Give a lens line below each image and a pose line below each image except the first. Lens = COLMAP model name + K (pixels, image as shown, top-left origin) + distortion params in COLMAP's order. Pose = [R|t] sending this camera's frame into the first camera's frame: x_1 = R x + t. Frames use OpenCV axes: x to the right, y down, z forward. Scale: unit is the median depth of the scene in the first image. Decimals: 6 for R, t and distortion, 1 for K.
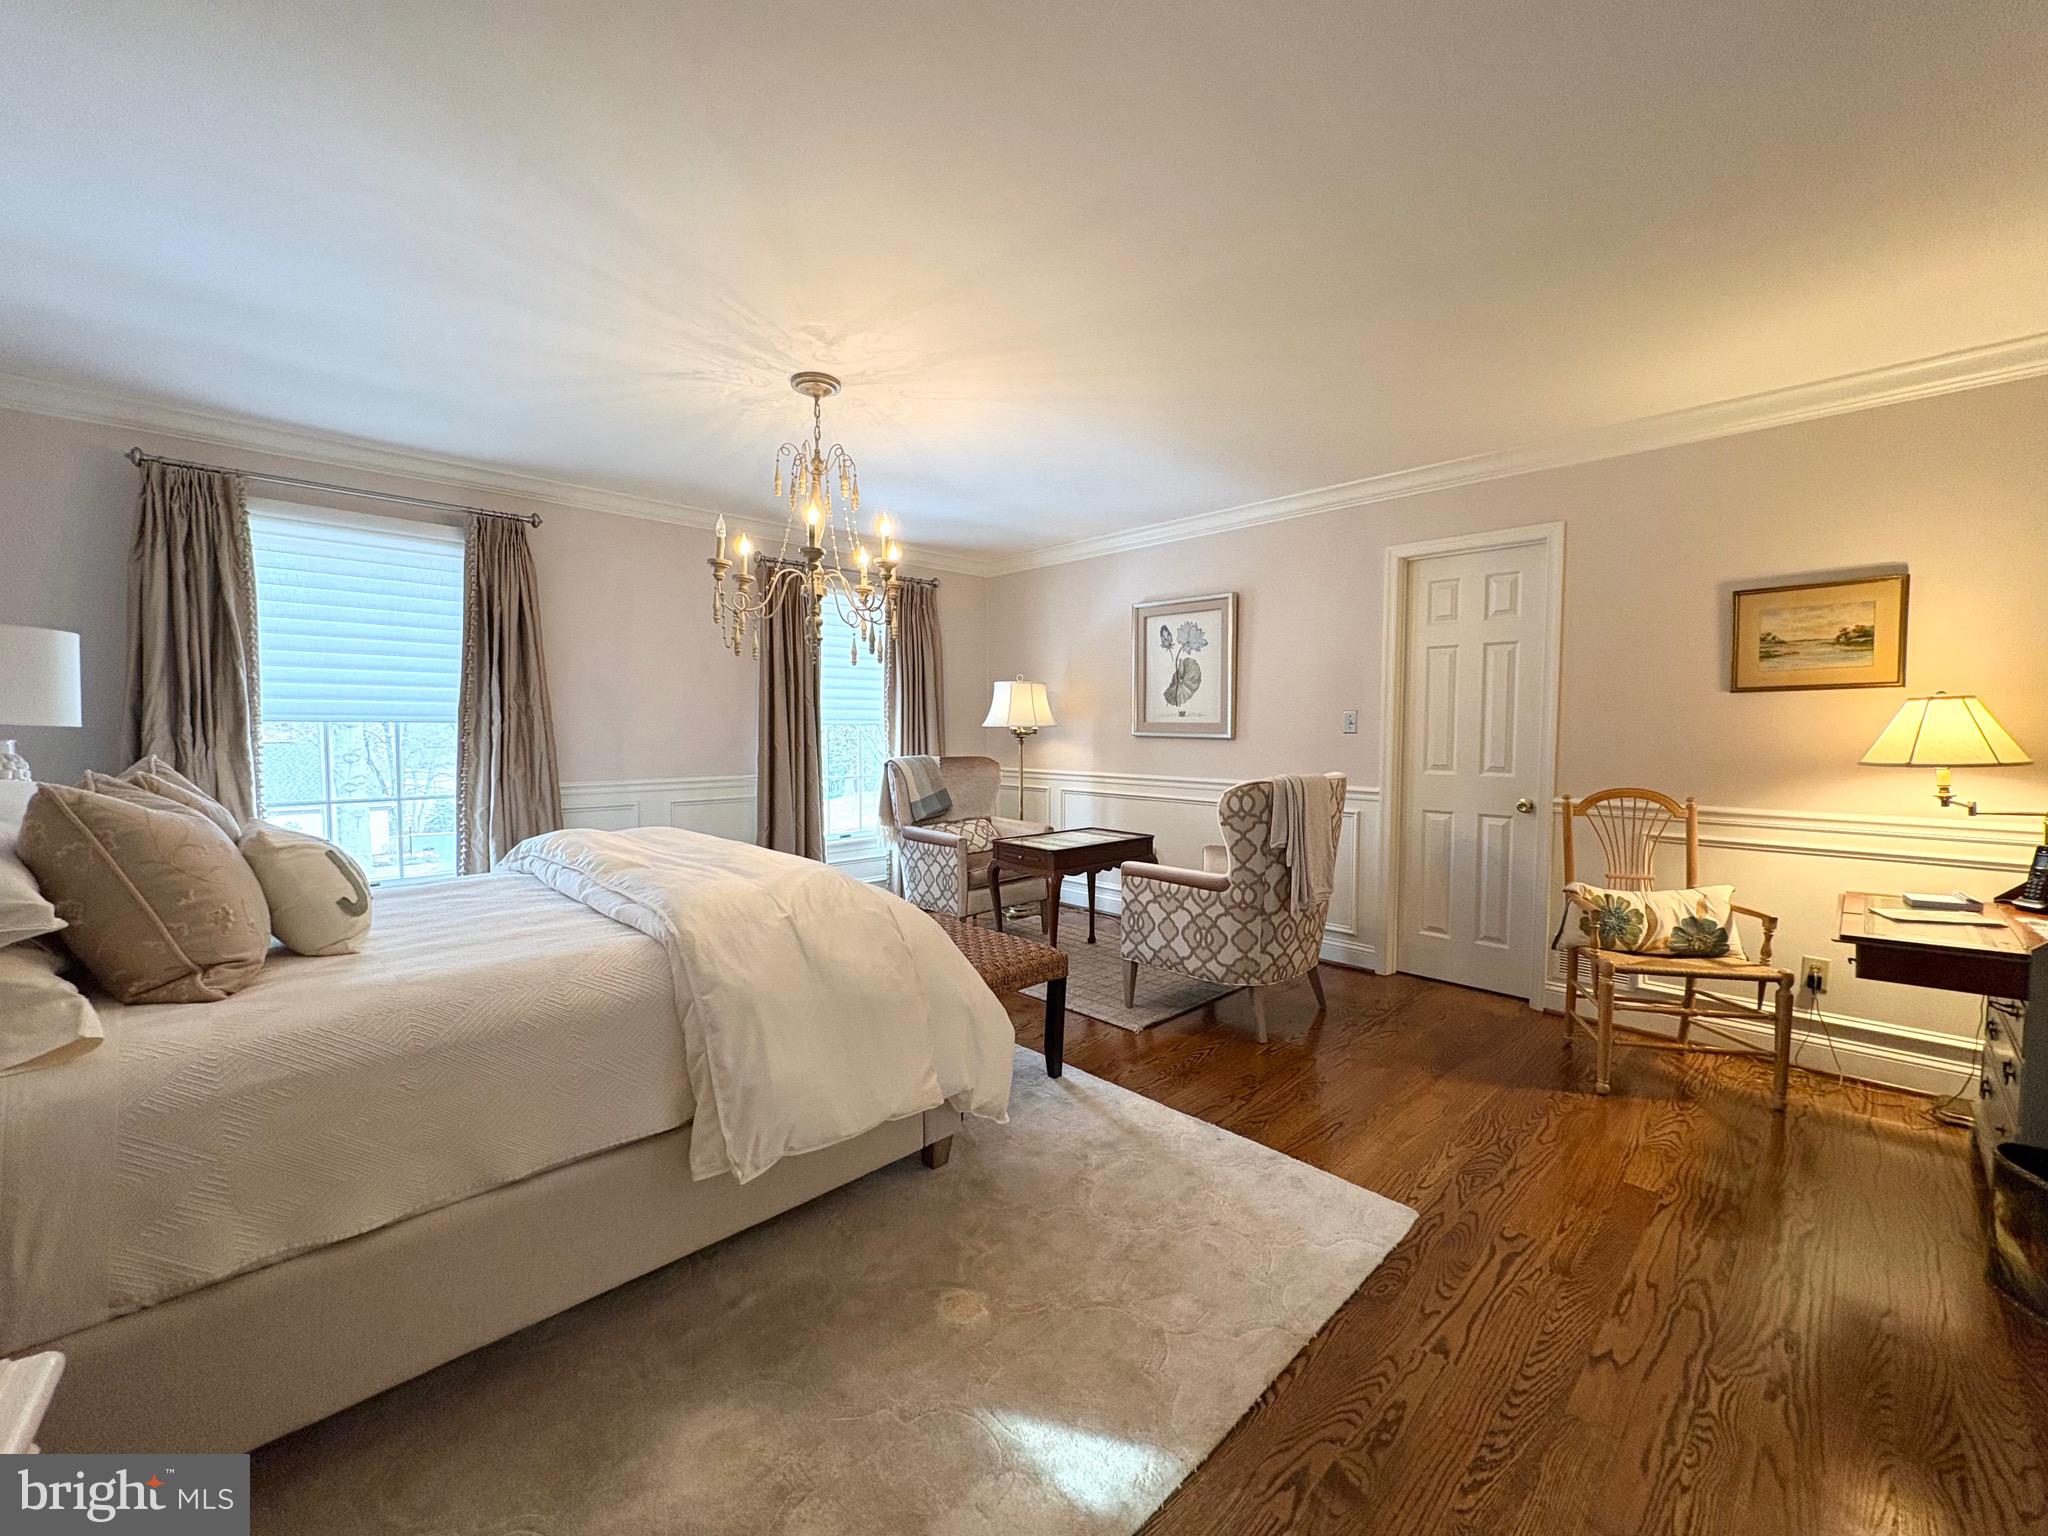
lens RADIAL K [[815.5, 0, 1027.4], [0, 815.5, 762.5], [0, 0, 1]] dist [0.001094, -0.000029]
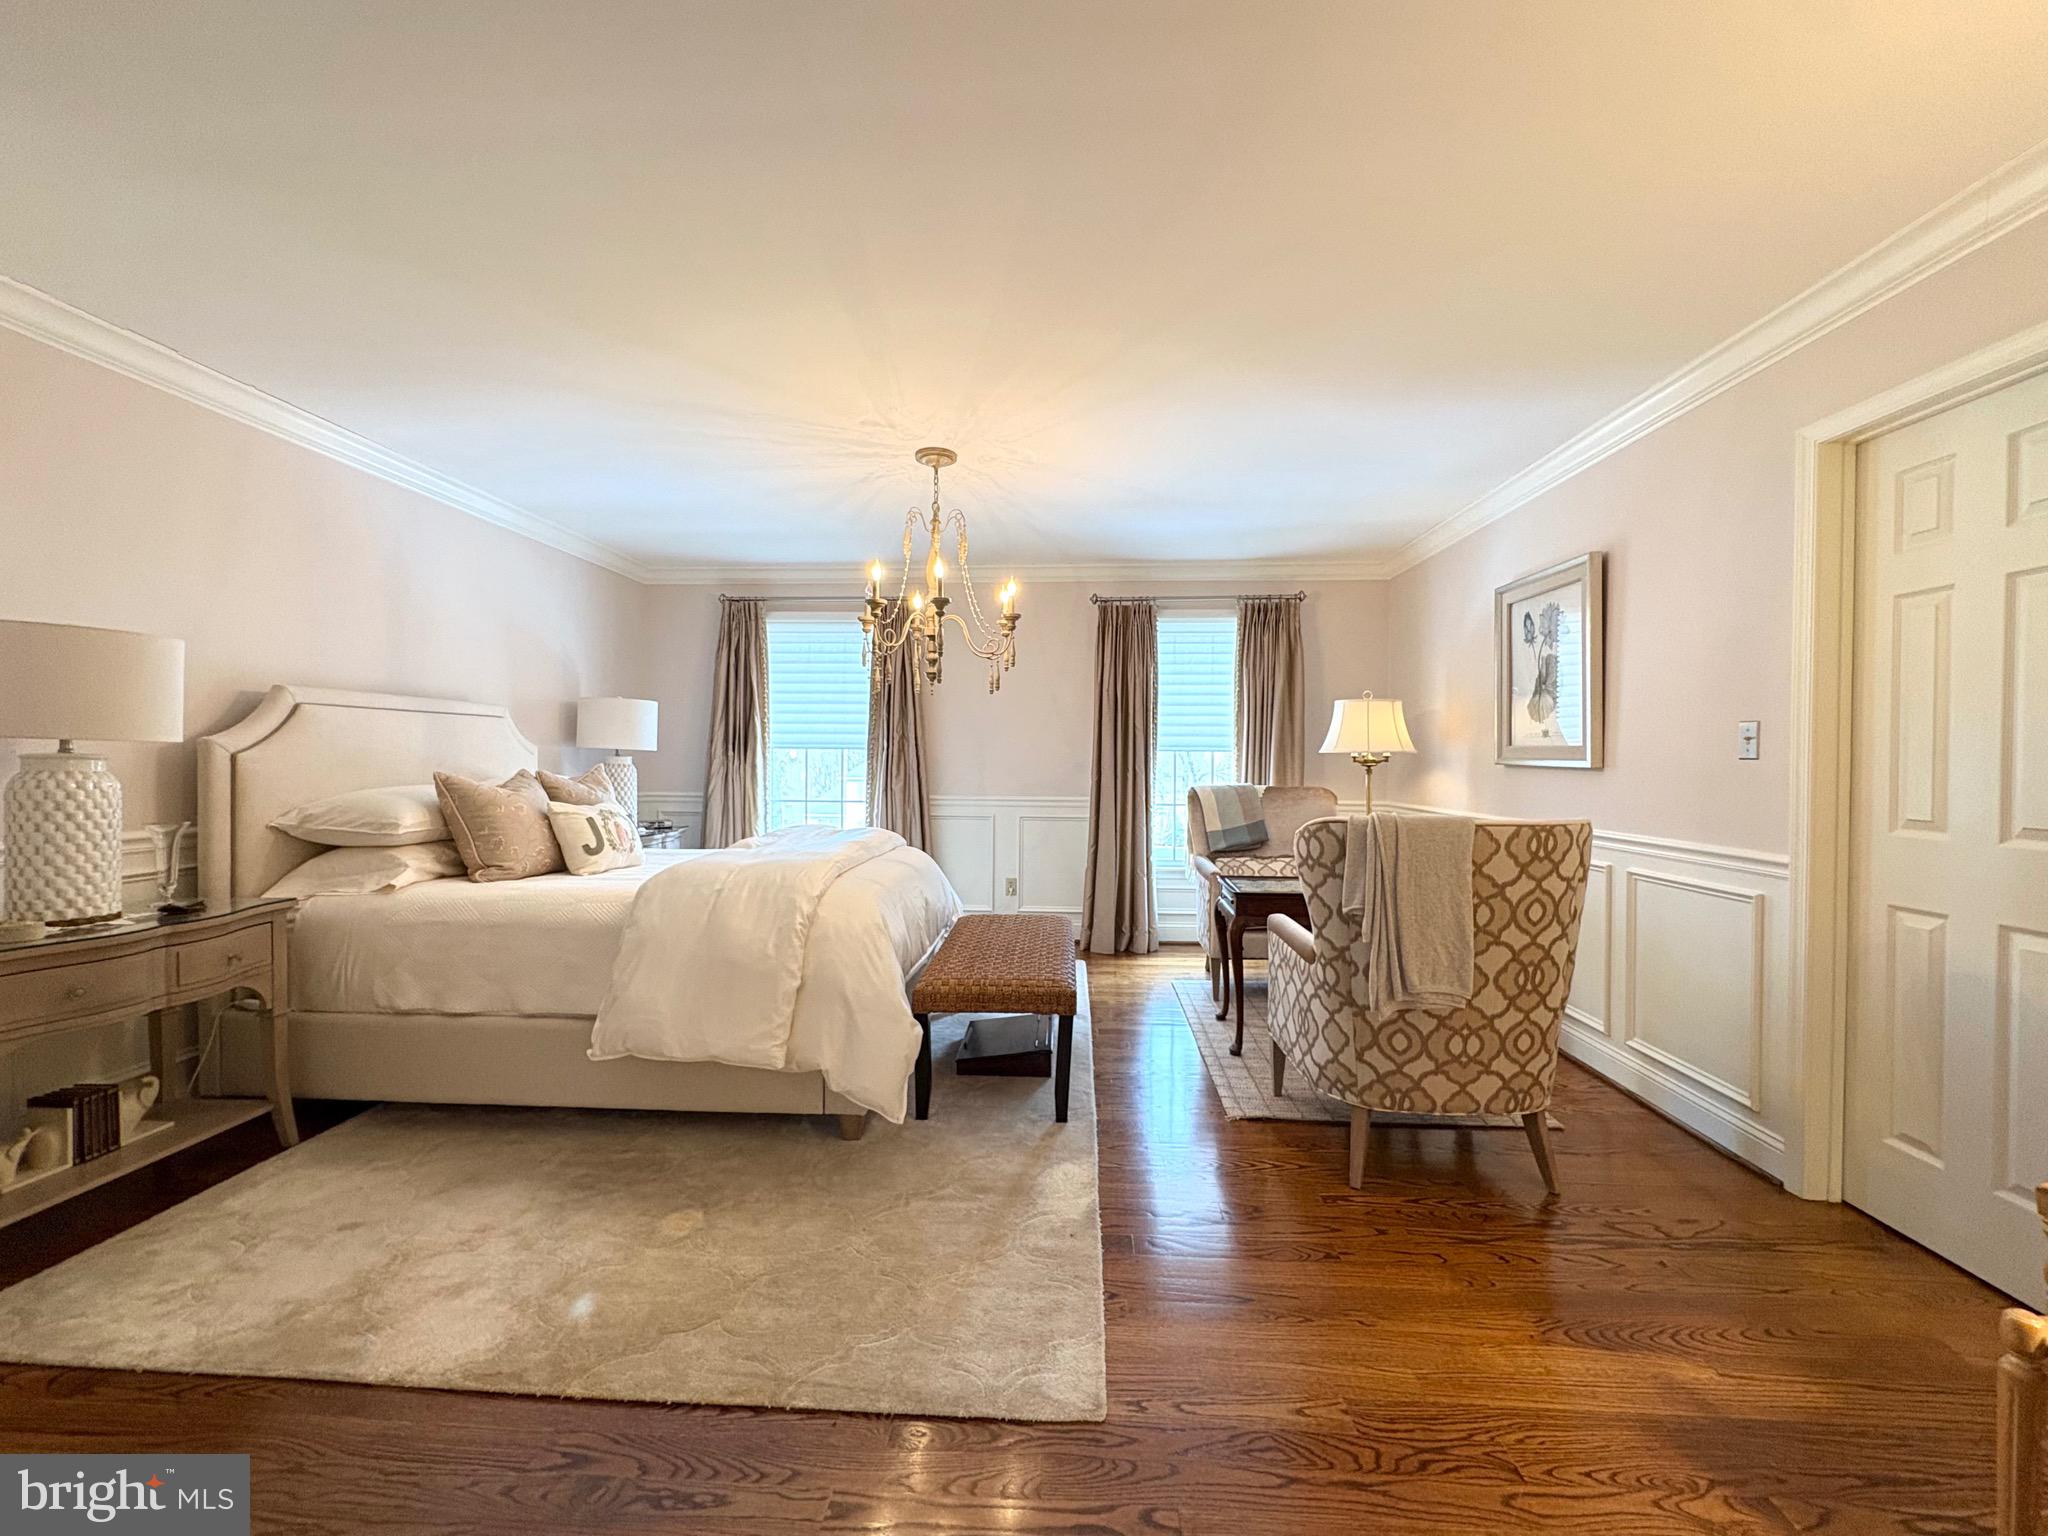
lens RADIAL K [[815.5, 0, 1022.8], [0, 815.5, 764.6], [0, 0, 1]] dist [0.001094, -0.000029]
pose [[0.673365, 0.008349, -0.739263, 0.517173], [-0.036878, 0.999071, -0.022308, -0.000072], [0.738390, 0.042284, 0.673047, 0.239745]]
